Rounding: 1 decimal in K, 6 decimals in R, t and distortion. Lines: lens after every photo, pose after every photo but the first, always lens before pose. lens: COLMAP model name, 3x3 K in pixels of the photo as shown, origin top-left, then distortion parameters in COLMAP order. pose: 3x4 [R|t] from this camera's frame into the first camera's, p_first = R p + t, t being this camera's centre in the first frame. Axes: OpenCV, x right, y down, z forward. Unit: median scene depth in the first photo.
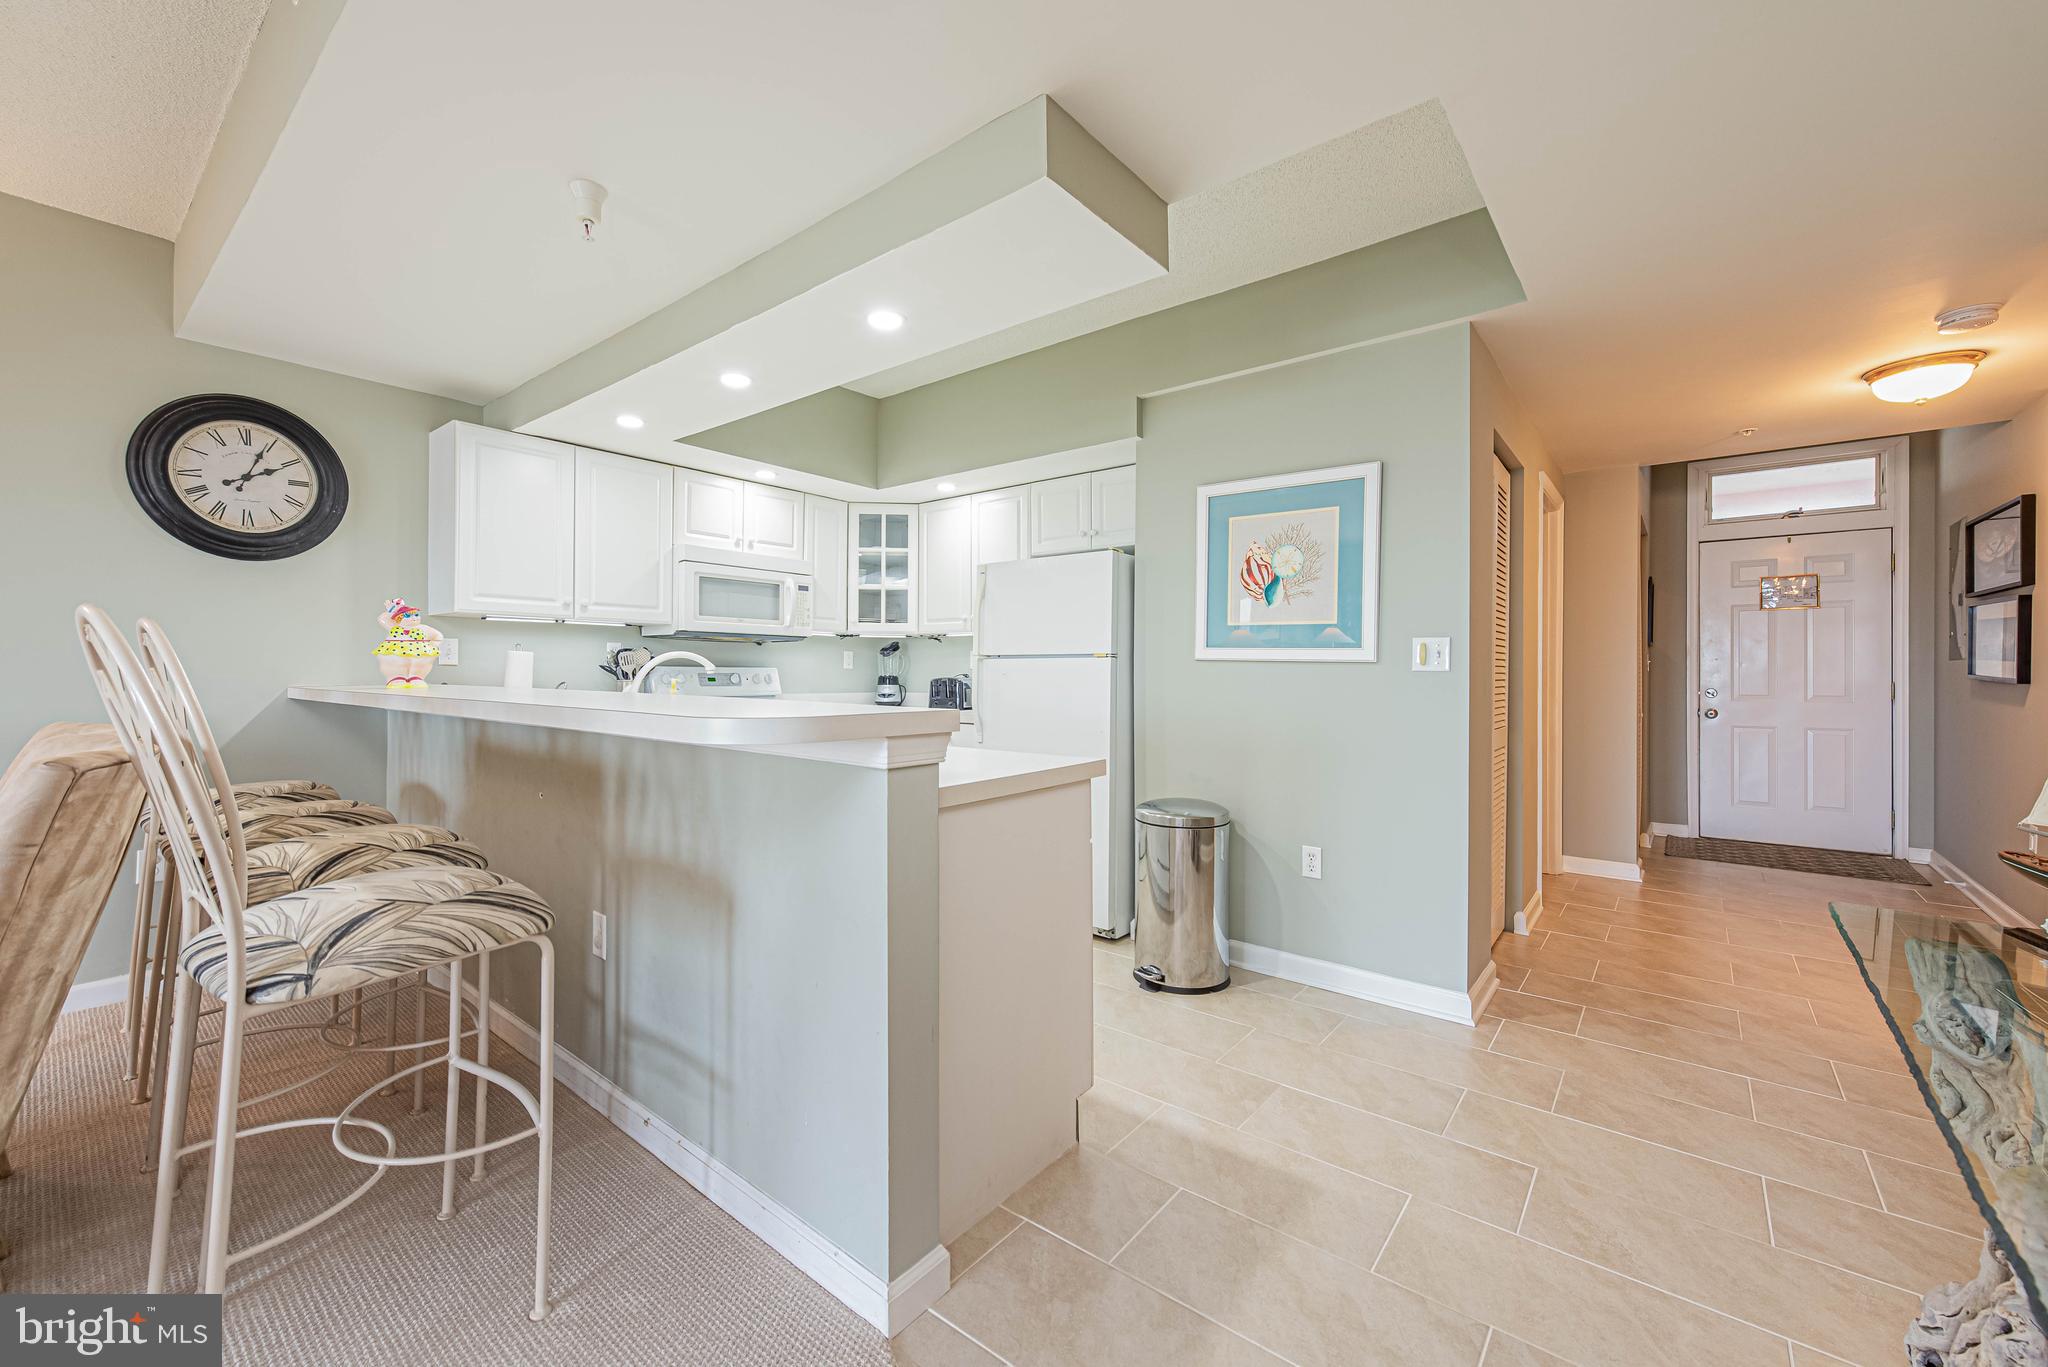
lens RADIAL K [[813.9, 0, 1020.4], [0, 813.9, 671.9], [0, 0, 1]] dist [0.008790, -0.001020]
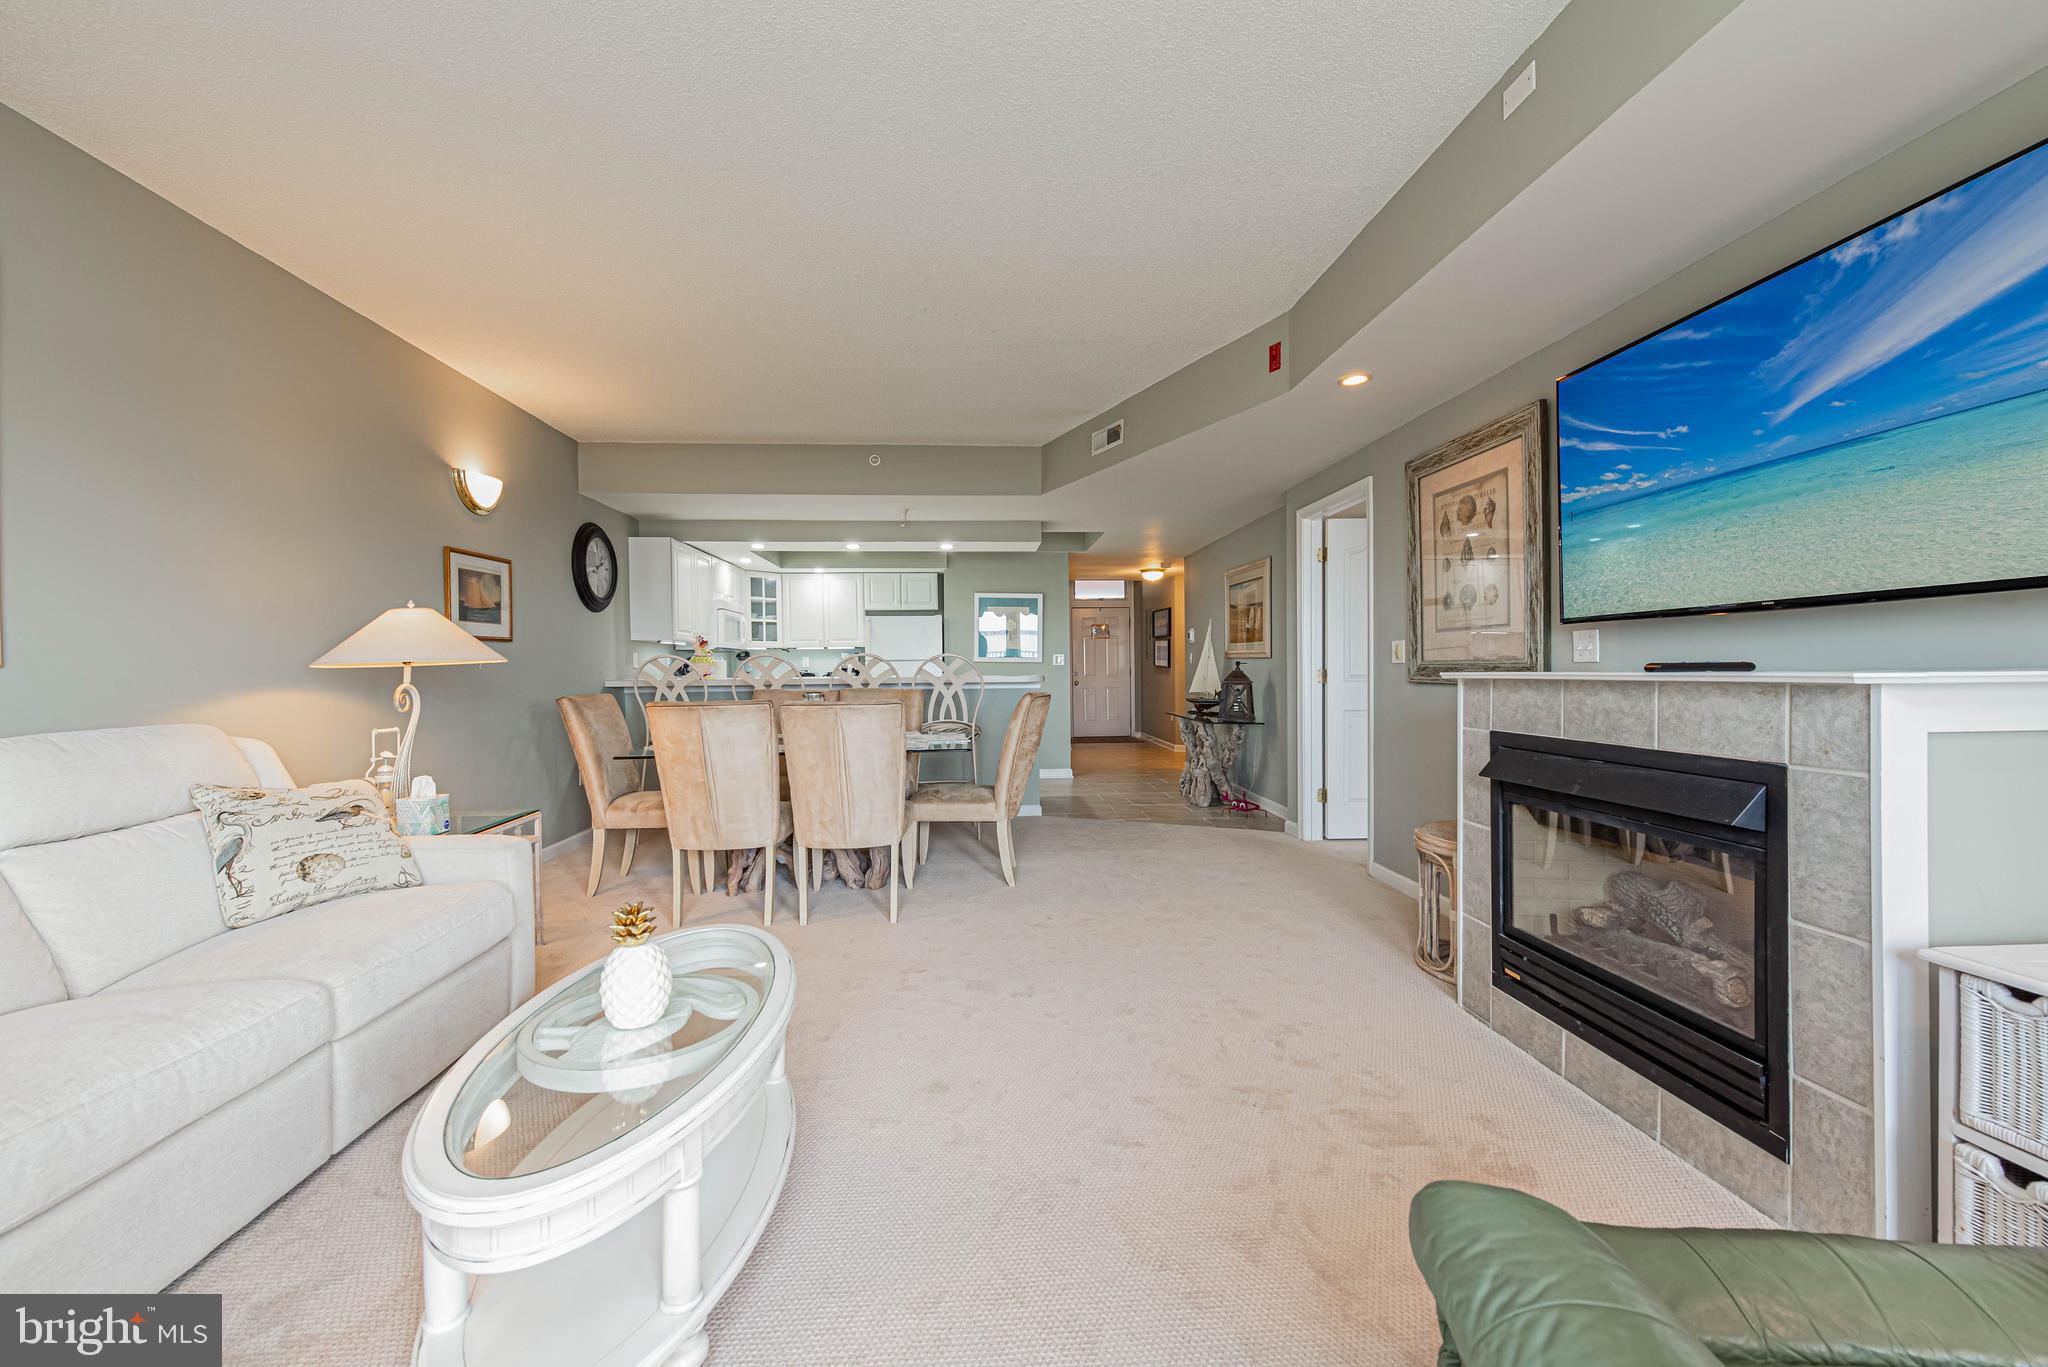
lens RADIAL K [[813.9, 0, 1010.8], [0, 813.9, 674.6], [0, 0, 1]] dist [0.008790, -0.001020]
pose [[0.733547, -0.018443, 0.679389, -1.126627], [0.013502, 0.999830, 0.012563, -0.004703], [-0.679505, -0.000043, 0.733671, -0.732559]]
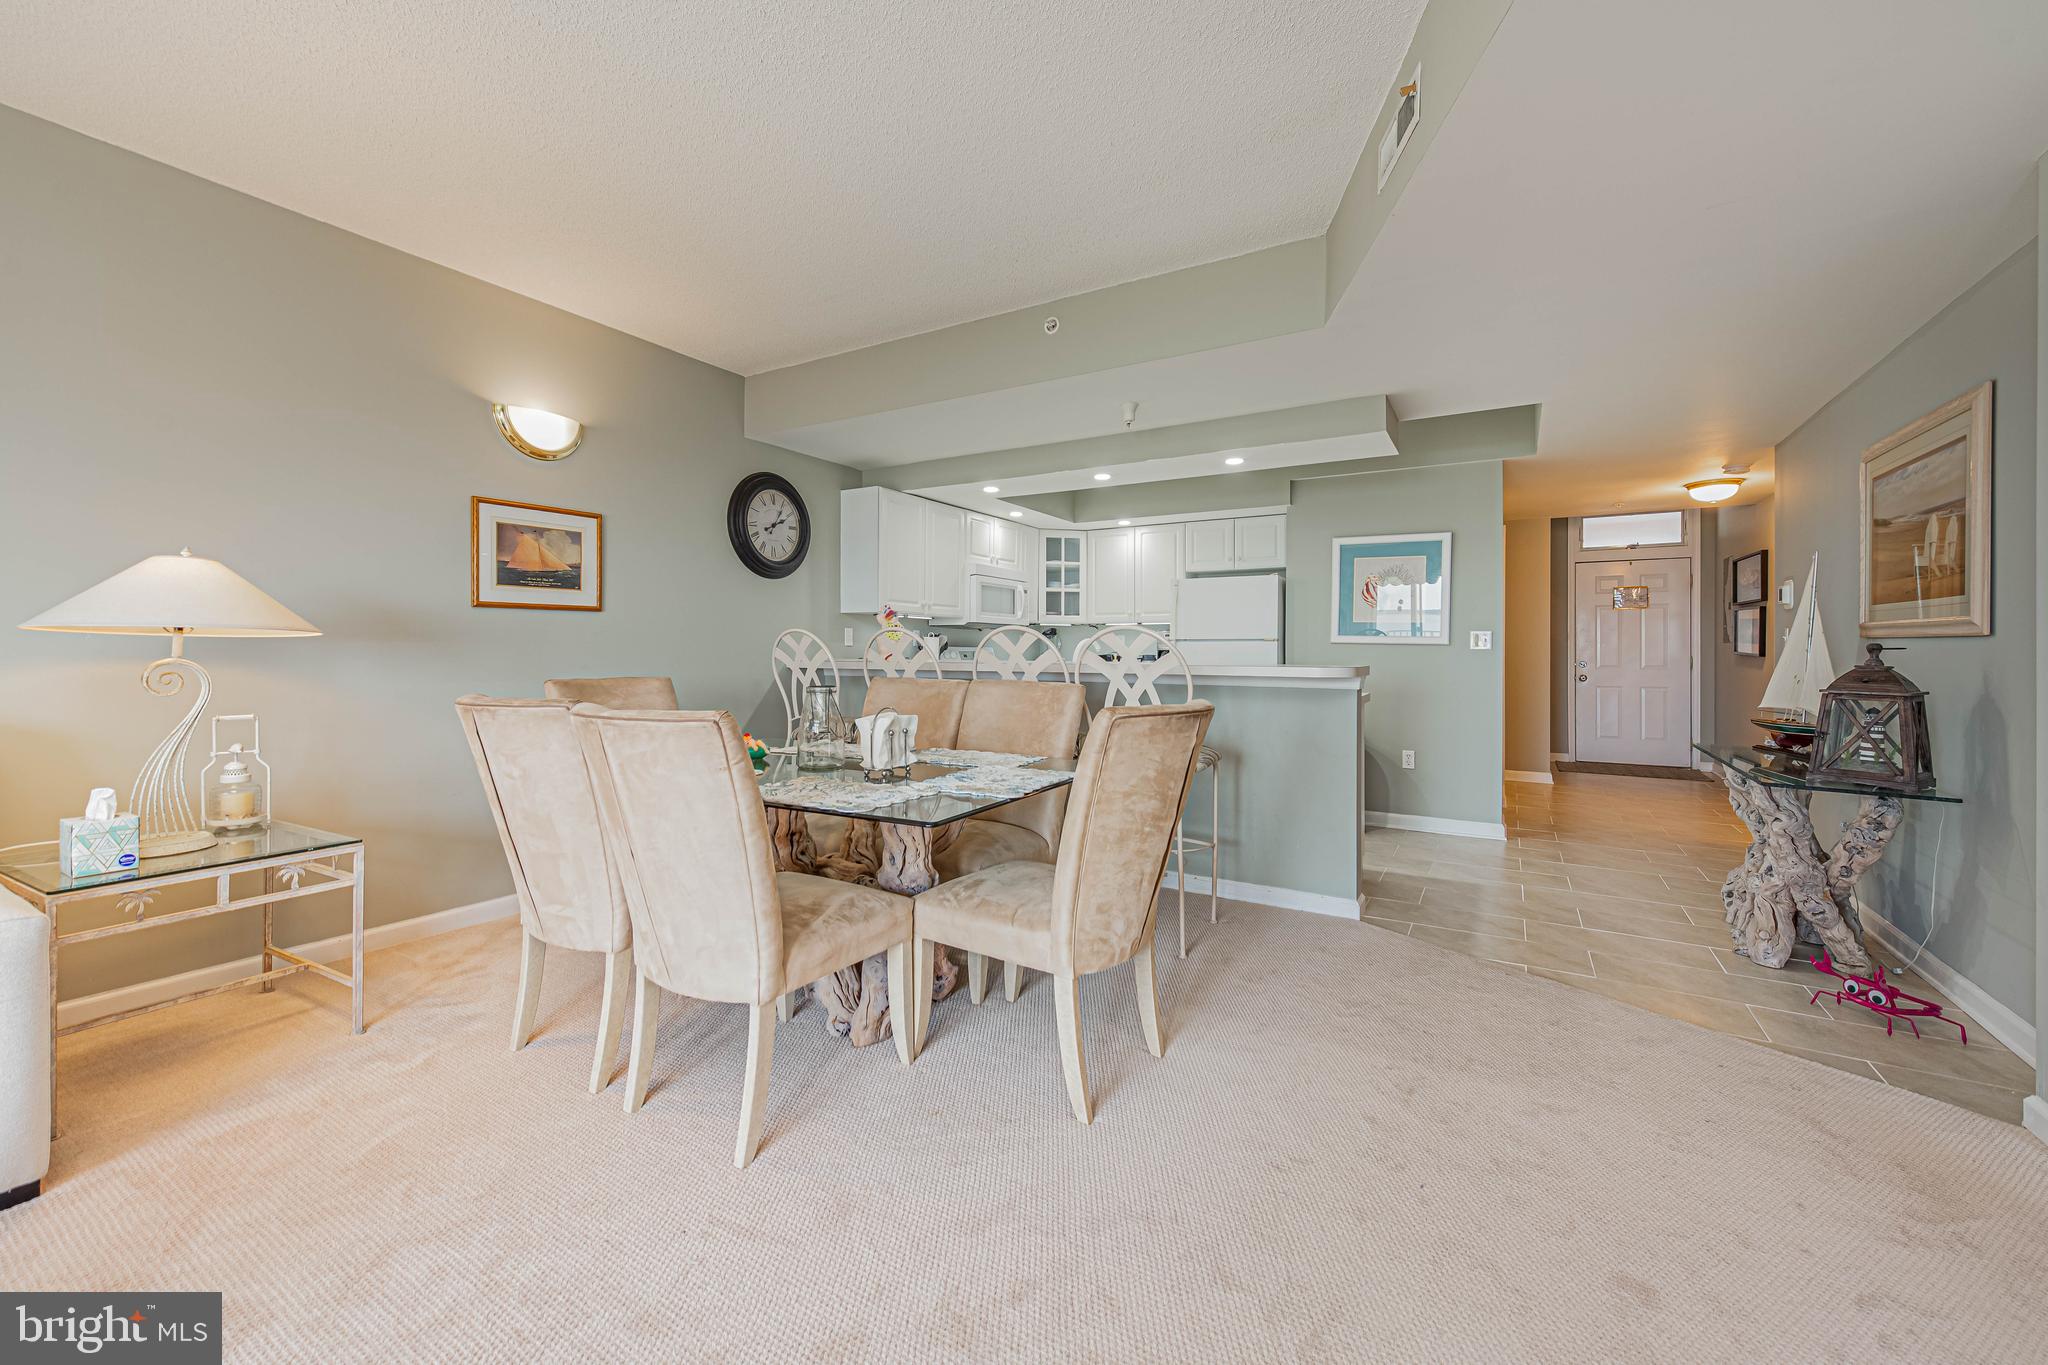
lens RADIAL K [[813.9, 0, 1009.6], [0, 813.9, 650.8], [0, 0, 1]] dist [0.008790, -0.001020]
pose [[0.990526, -0.000427, 0.137323, -0.529542], [0.000381, 1.000000, 0.000368, 0.000408], [-0.137323, -0.000313, 0.990526, -0.442799]]
